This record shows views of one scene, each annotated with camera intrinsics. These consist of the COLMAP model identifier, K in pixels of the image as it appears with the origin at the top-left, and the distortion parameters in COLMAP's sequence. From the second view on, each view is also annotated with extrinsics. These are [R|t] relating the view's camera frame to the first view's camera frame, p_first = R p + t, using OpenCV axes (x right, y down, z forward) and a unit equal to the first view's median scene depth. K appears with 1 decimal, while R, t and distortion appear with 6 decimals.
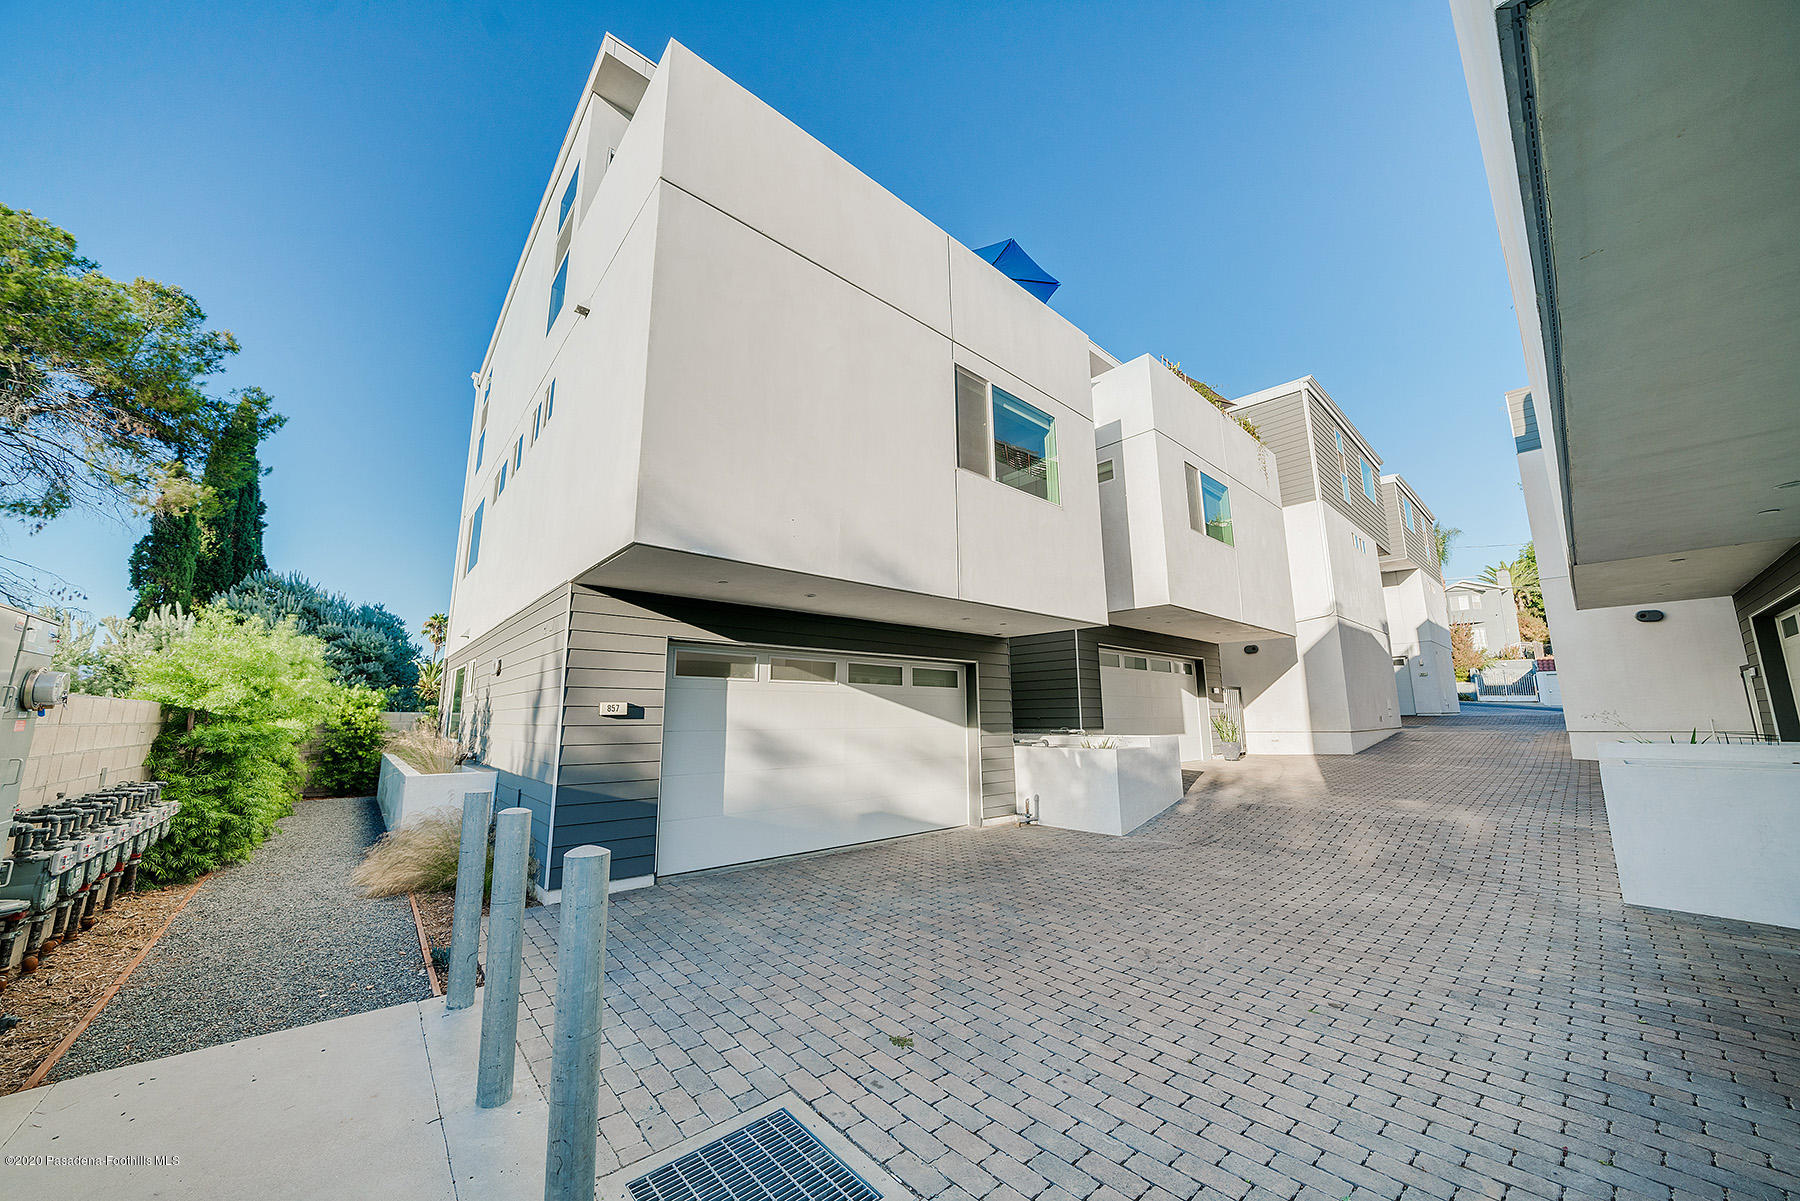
lens RADIAL K [[617.4, 0, 887.9], [0, 617.4, 606.5], [0, 0, 1]] dist [-0.010497, -0.000195]
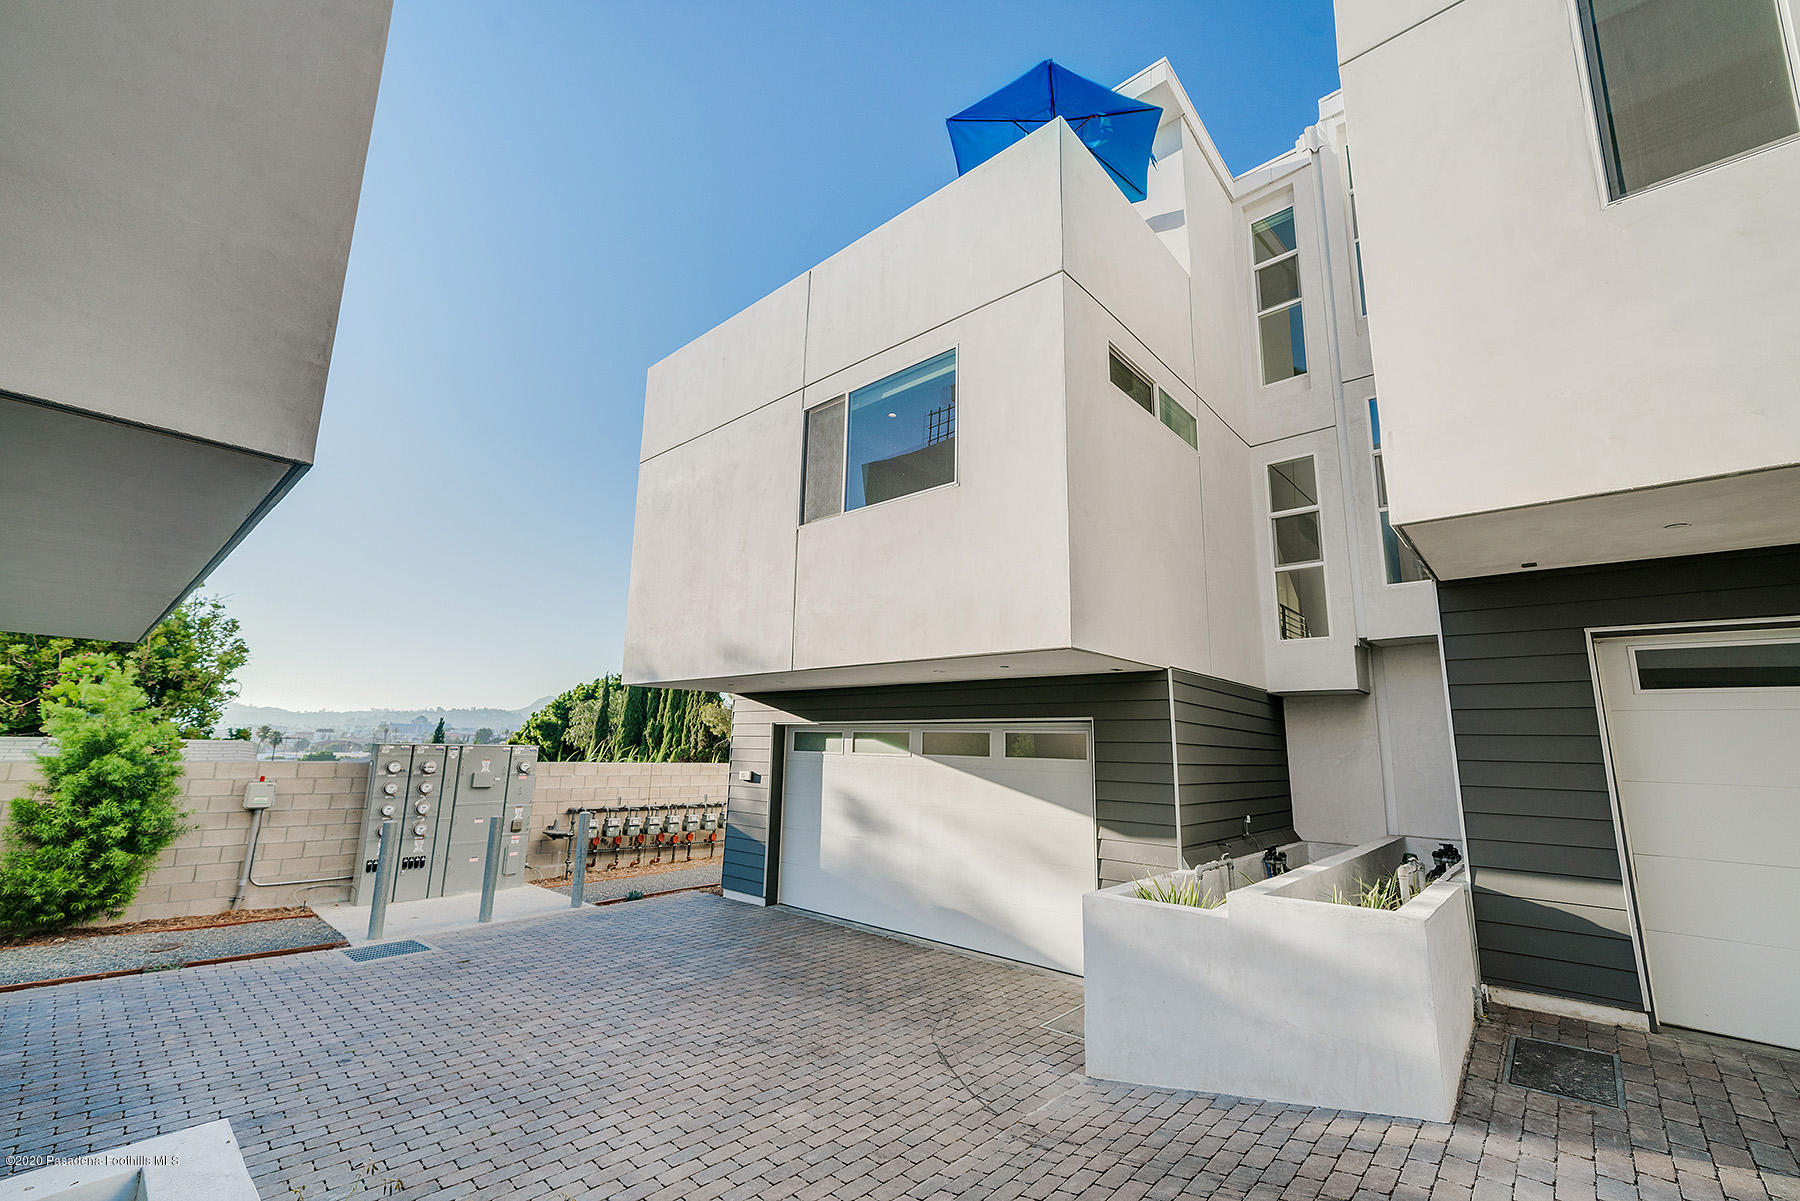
lens RADIAL K [[729.2, 0, 892.9], [0, 729.2, 610.0], [0, 0, 1]] dist [-0.013833, 0.000659]
pose [[0.135231, -0.183395, -0.973693, 1.307734], [0.148277, 0.975400, -0.163123, 0.110317], [0.979656, -0.122317, 0.159098, 1.058088]]
